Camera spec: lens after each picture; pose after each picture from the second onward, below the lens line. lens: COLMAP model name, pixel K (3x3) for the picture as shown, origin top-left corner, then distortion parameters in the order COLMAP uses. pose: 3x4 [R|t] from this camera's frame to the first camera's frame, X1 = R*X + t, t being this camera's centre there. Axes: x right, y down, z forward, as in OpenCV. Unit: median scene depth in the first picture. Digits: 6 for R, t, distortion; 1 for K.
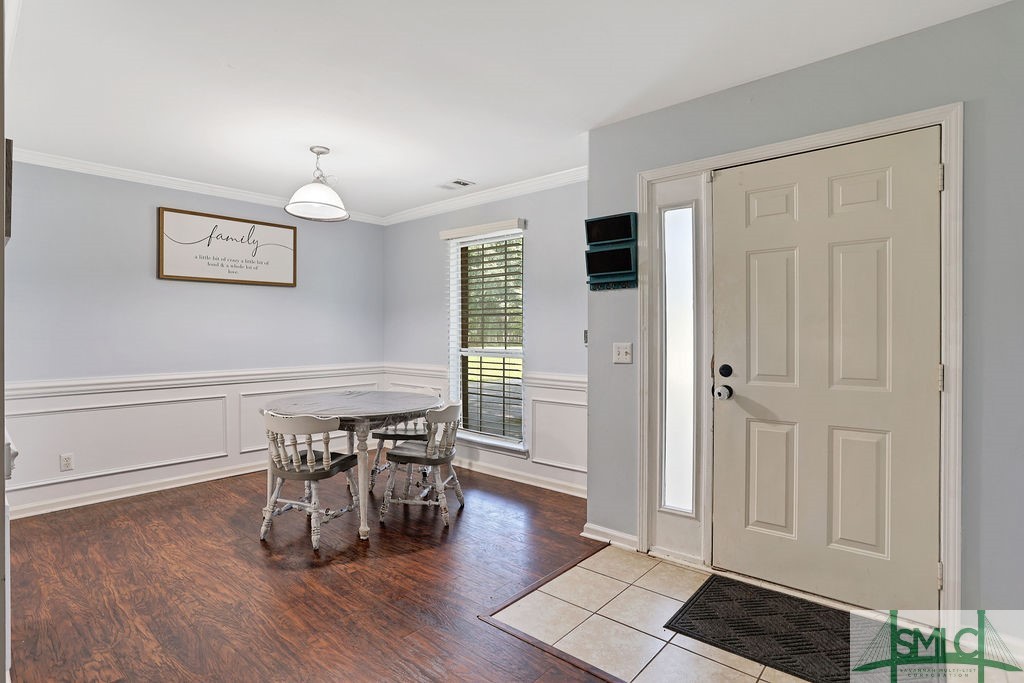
lens RADIAL K [[517.6, 0, 506.3], [0, 517.6, 340.7], [0, 0, 1]] dist [-0.084006, 0.041531]
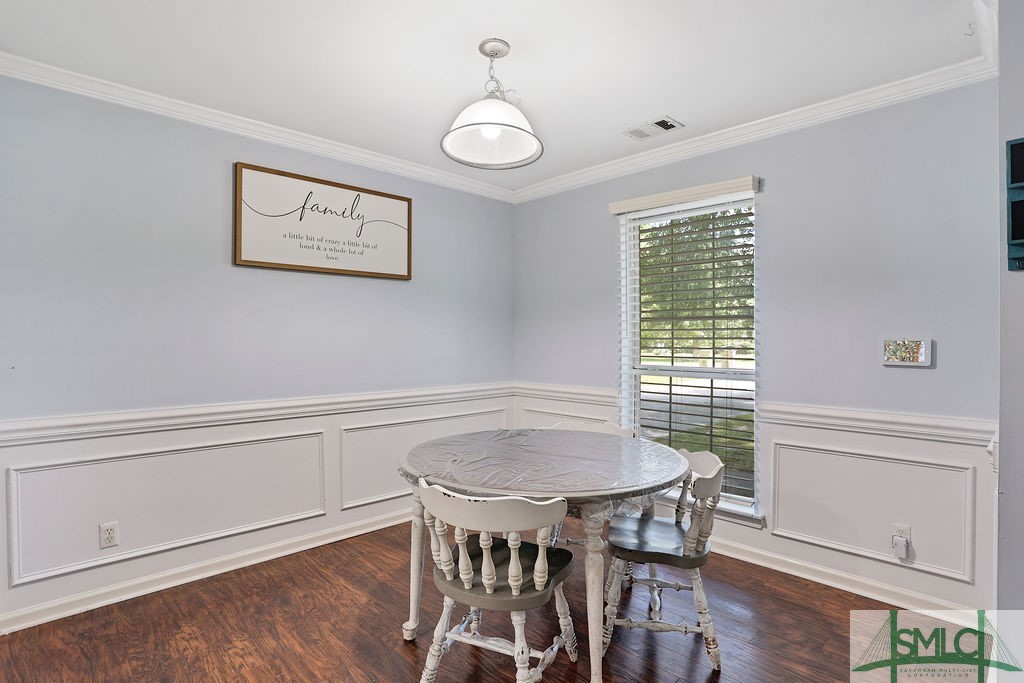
lens RADIAL K [[529.9, 0, 513.3], [0, 529.9, 353.0], [0, 0, 1]] dist [-0.094313, 0.048962]
pose [[0.996371, 0.002897, -0.085066, -0.230123], [-0.002527, 0.999987, 0.004454, -0.005462], [0.085078, -0.004222, 0.996365, 0.296368]]
